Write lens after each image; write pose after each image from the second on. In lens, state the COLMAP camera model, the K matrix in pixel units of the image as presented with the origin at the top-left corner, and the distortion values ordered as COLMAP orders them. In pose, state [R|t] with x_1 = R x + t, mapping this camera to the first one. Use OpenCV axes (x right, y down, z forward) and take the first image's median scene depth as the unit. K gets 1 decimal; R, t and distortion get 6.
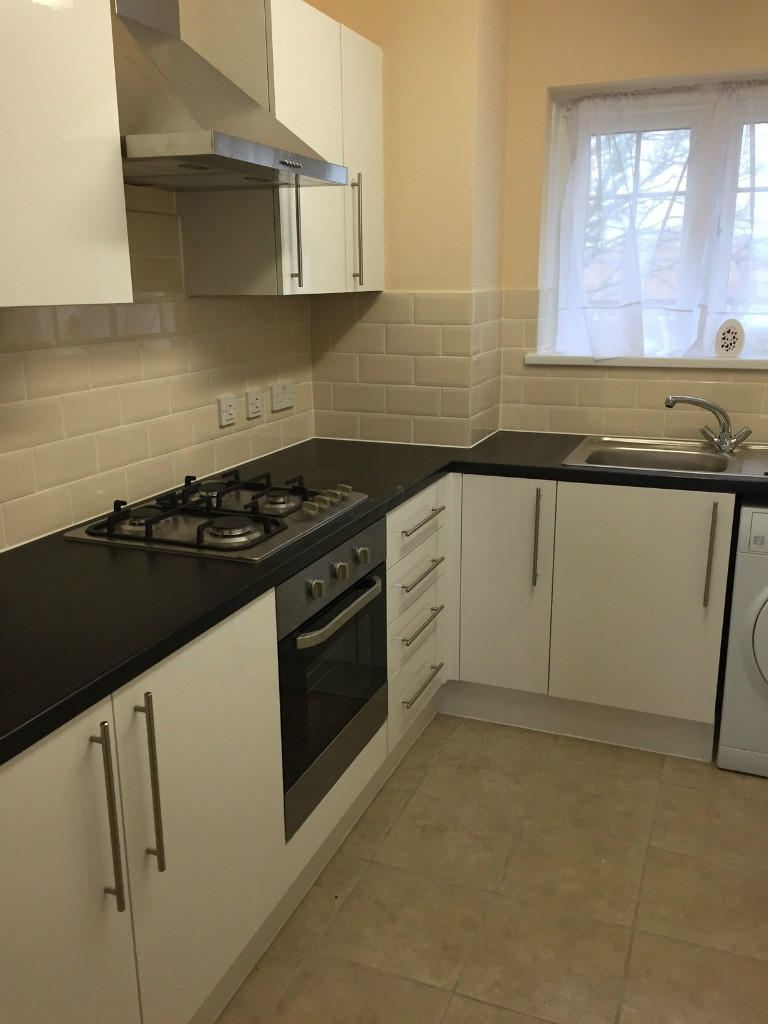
lens RADIAL K [[876.6, 0, 384.0], [0, 876.6, 512.0], [0, 0, 1]] dist [0.112692, -0.139930]
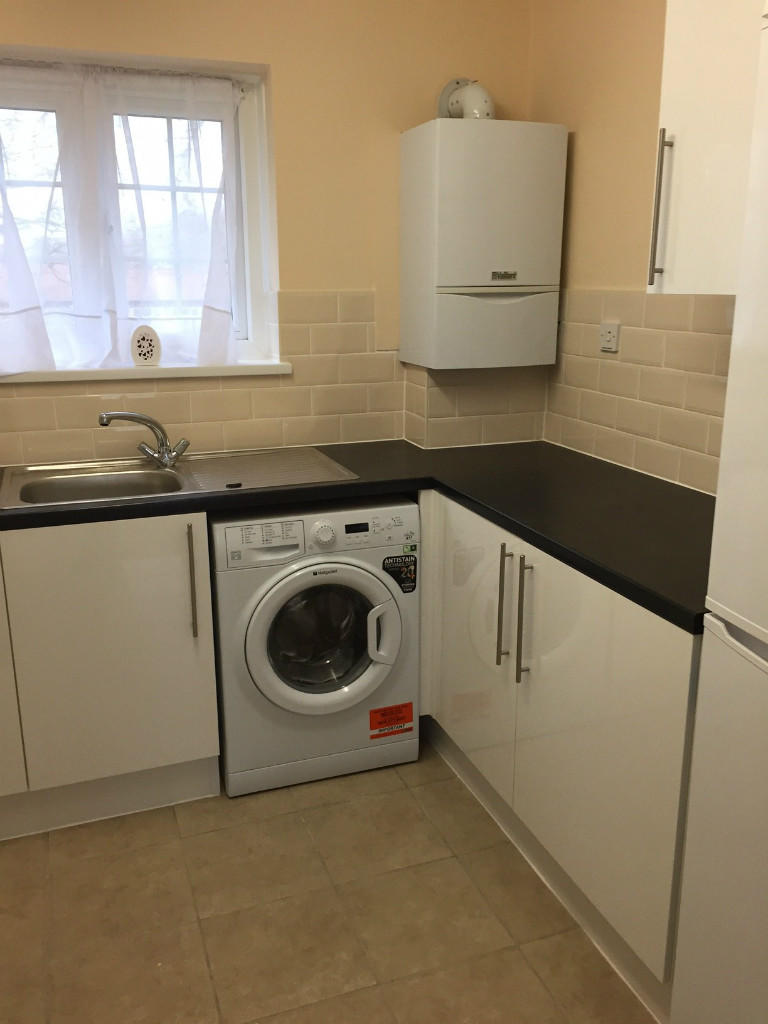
lens RADIAL K [[876.6, 0, 384.0], [0, 876.6, 512.0], [0, 0, 1]] dist [0.112692, -0.139930]
pose [[0.741164, -0.168054, 0.649949, -0.061265], [0.168410, 0.983745, 0.062317, -0.039936], [-0.649857, 0.063271, 0.757418, 0.146312]]
